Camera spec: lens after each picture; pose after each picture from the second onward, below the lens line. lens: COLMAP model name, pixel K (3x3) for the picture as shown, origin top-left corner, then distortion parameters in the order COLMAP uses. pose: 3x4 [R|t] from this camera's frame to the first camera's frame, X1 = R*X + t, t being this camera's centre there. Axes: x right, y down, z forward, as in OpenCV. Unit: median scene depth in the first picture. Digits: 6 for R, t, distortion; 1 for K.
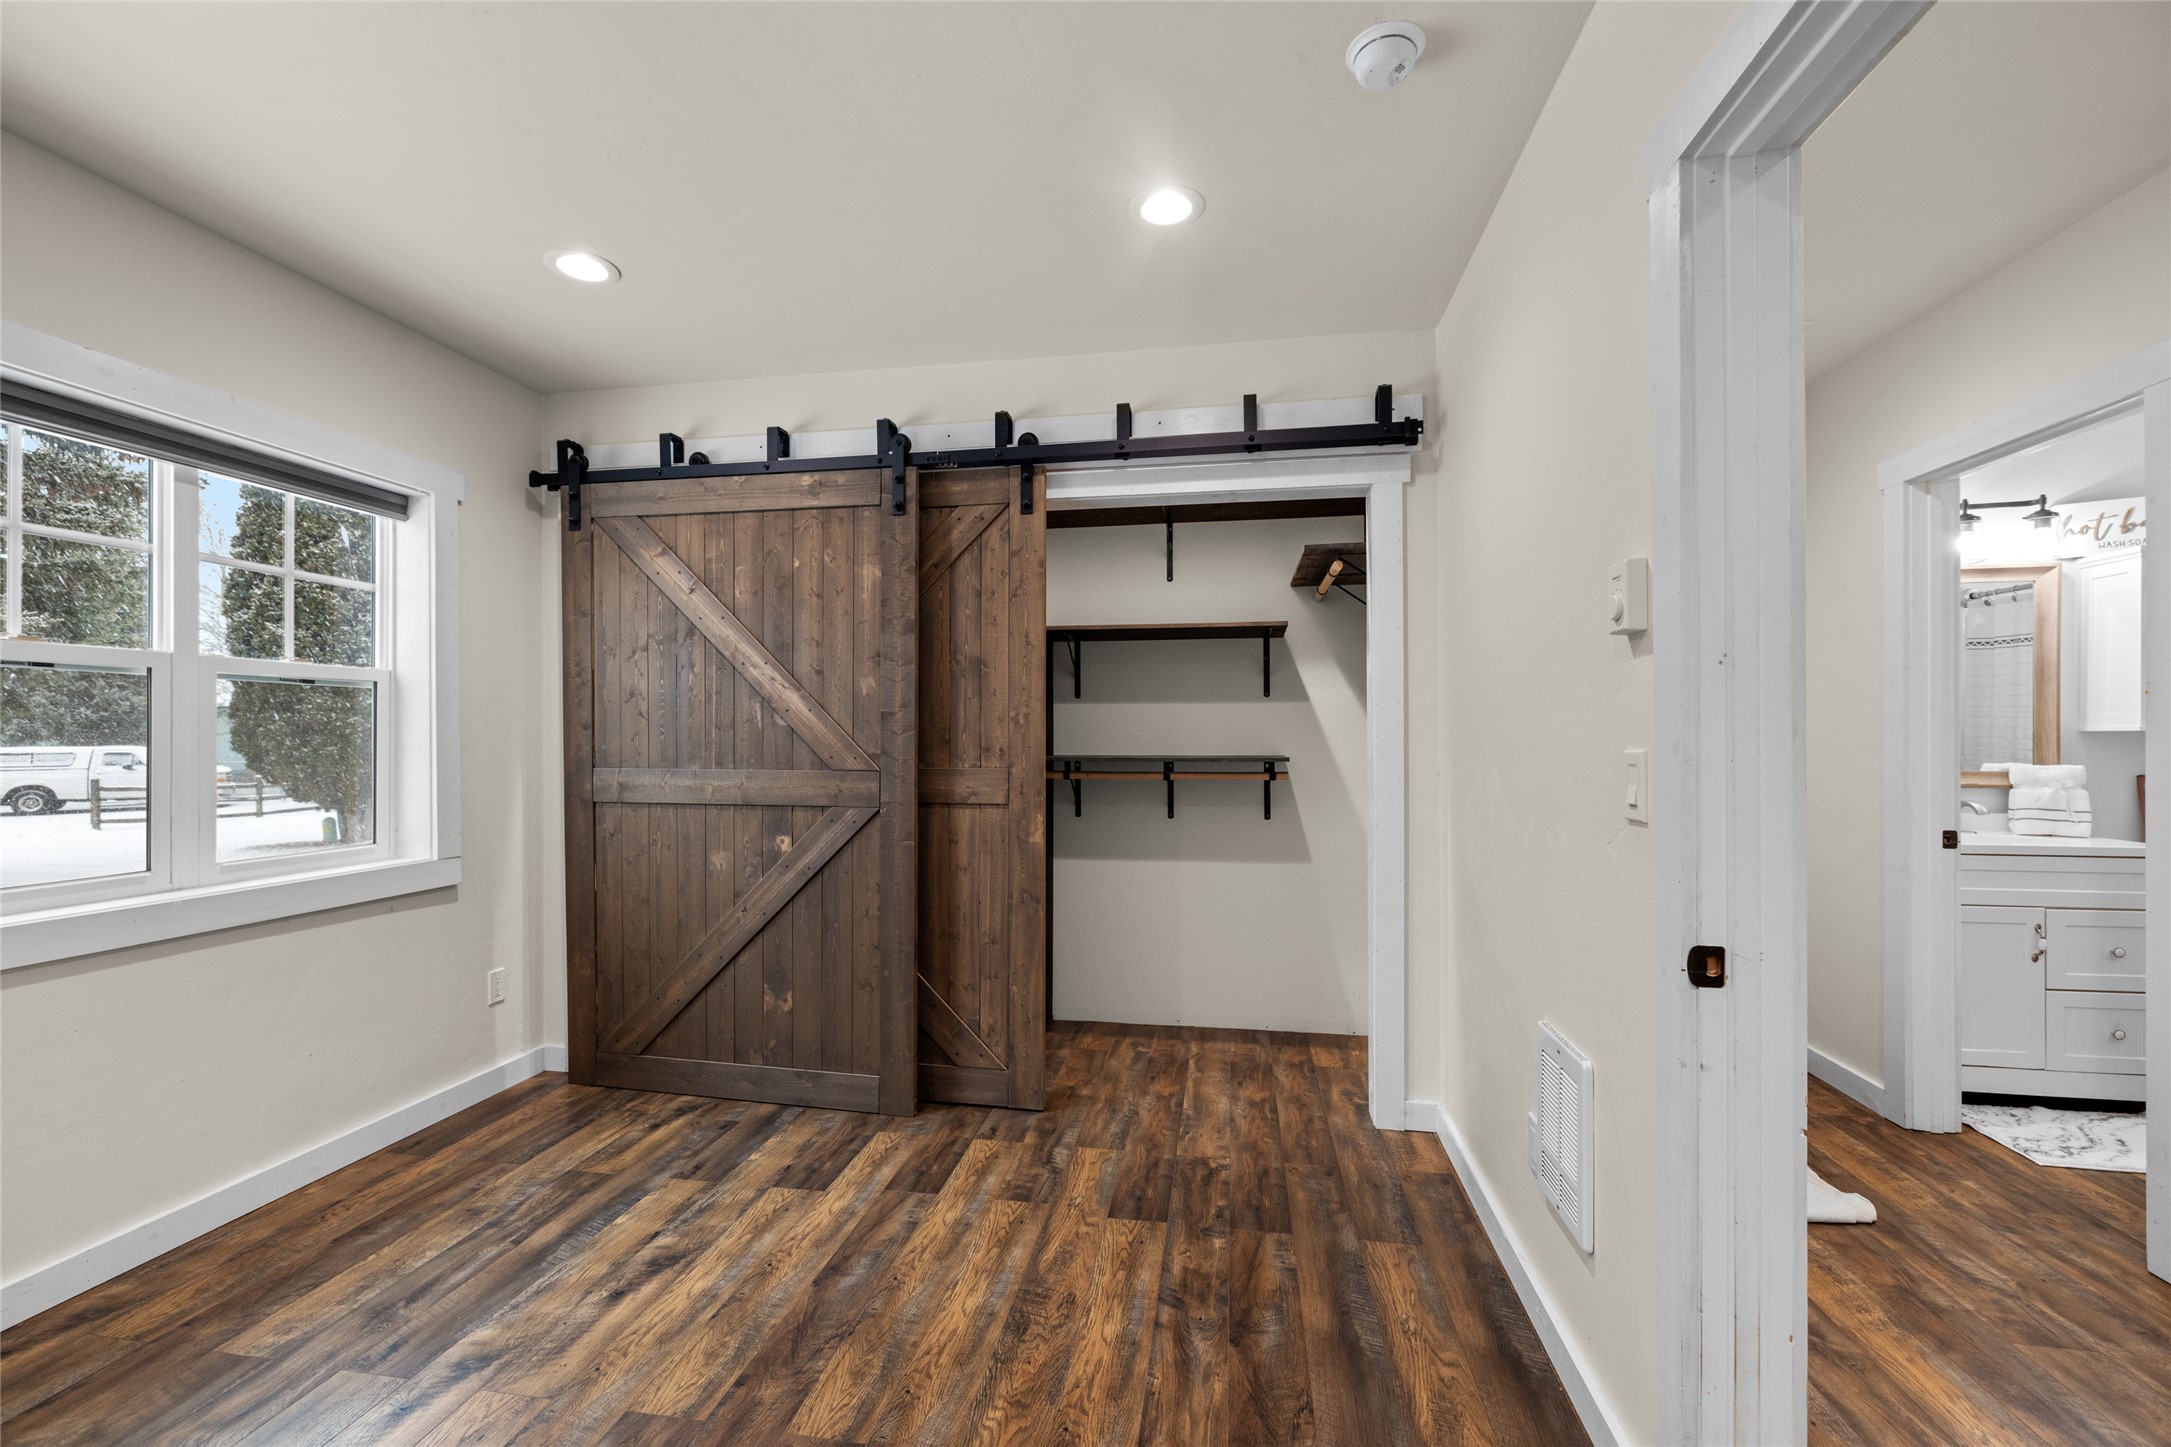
lens RADIAL K [[912.5, 0, 1080.5], [0, 912.5, 745.4], [0, 0, 1]] dist [-0.000326, -0.000196]
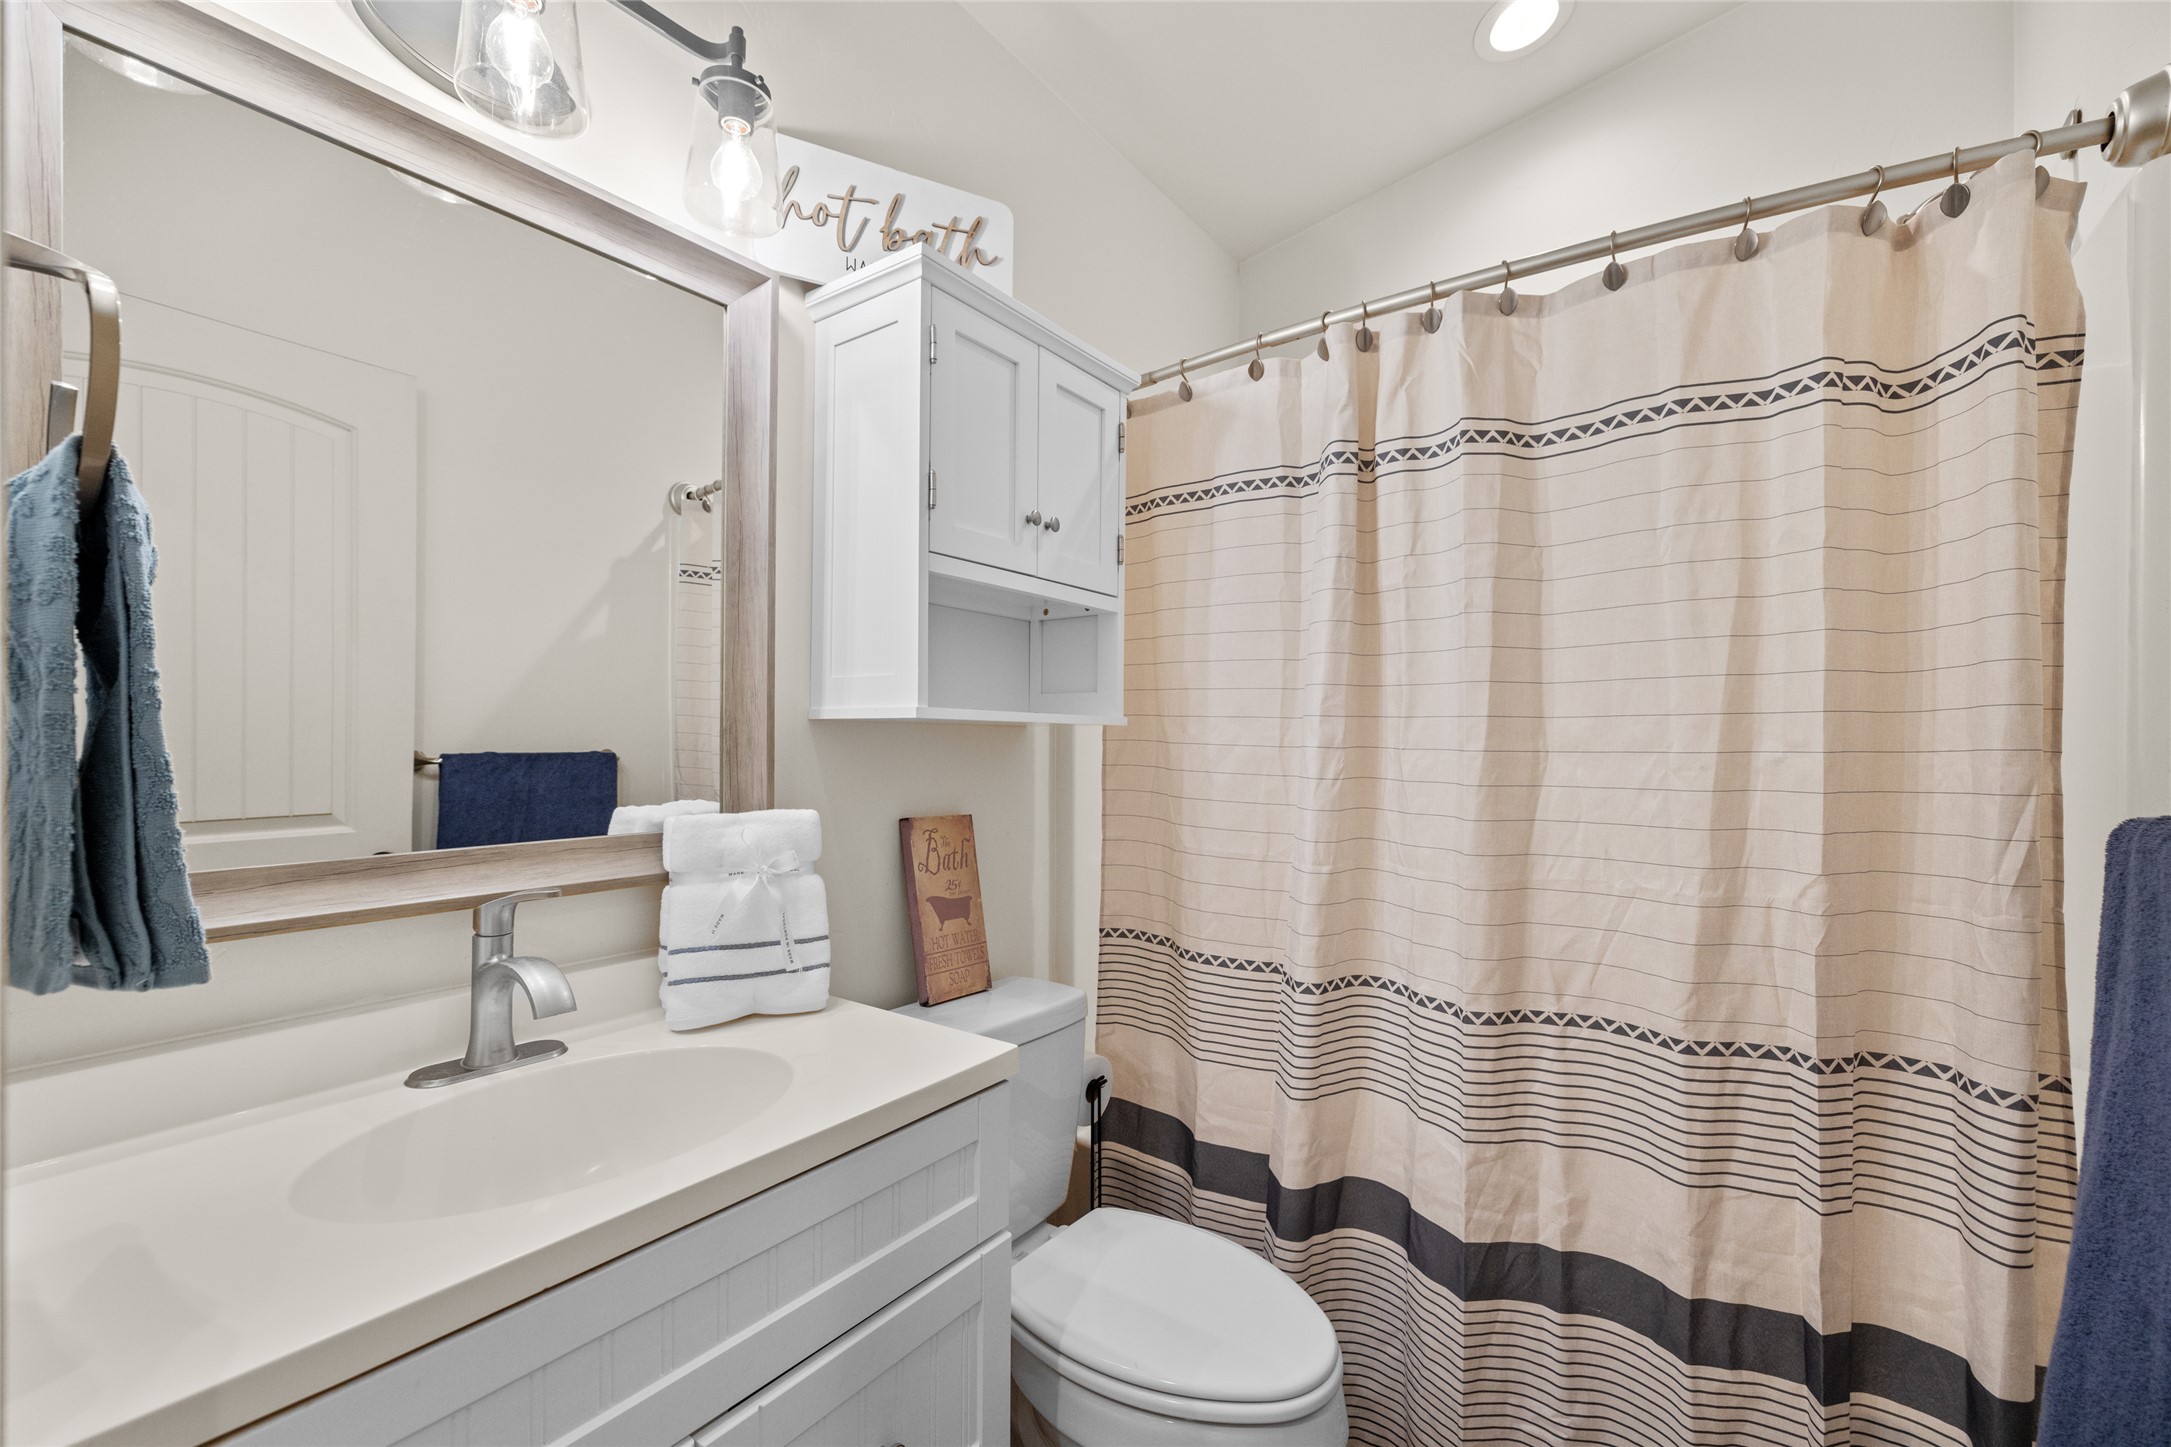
lens RADIAL K [[912.5, 0, 1080.5], [0, 912.5, 745.4], [0, 0, 1]] dist [-0.000326, -0.000196]
pose [[0.446998, 0.003895, 0.894526, 0.794132], [-0.005580, 0.999983, -0.001566, -0.004663], [-0.894517, -0.004291, 0.447013, 0.717903]]
